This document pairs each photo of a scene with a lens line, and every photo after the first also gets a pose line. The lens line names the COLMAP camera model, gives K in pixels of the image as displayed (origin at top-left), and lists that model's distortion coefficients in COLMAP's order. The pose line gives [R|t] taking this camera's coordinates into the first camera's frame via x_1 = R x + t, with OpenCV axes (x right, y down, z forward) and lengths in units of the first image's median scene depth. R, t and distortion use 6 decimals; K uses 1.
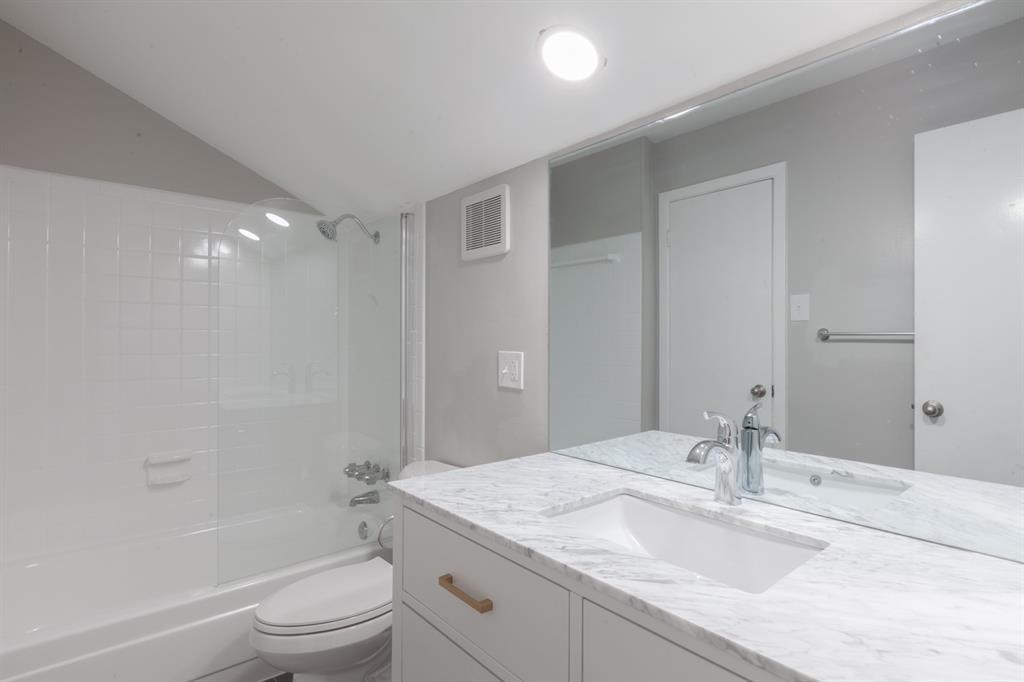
lens RADIAL K [[500.7, 0, 514.6], [0, 500.7, 338.5], [0, 0, 1]] dist [-0.002265, -0.001070]
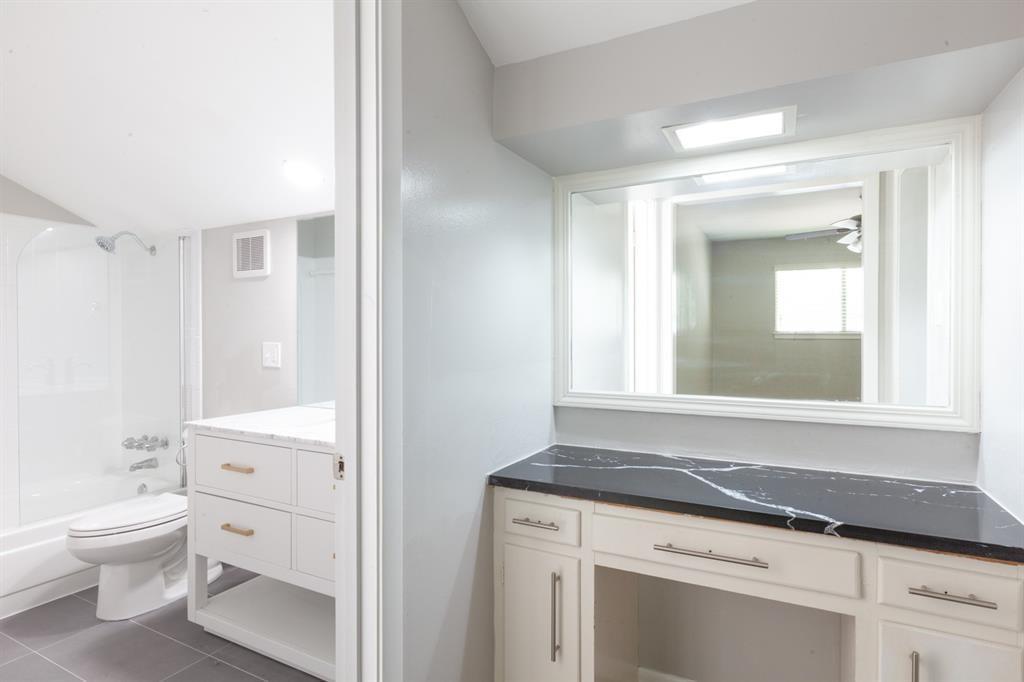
lens RADIAL K [[527.9, 0, 531.8], [0, 527.9, 337.4], [0, 0, 1]] dist [-0.000156, -0.000069]
pose [[0.916580, -0.006181, 0.399803, 0.061468], [0.001180, 0.999918, 0.012754, -0.006852], [-0.399849, -0.011218, 0.916512, -0.623172]]
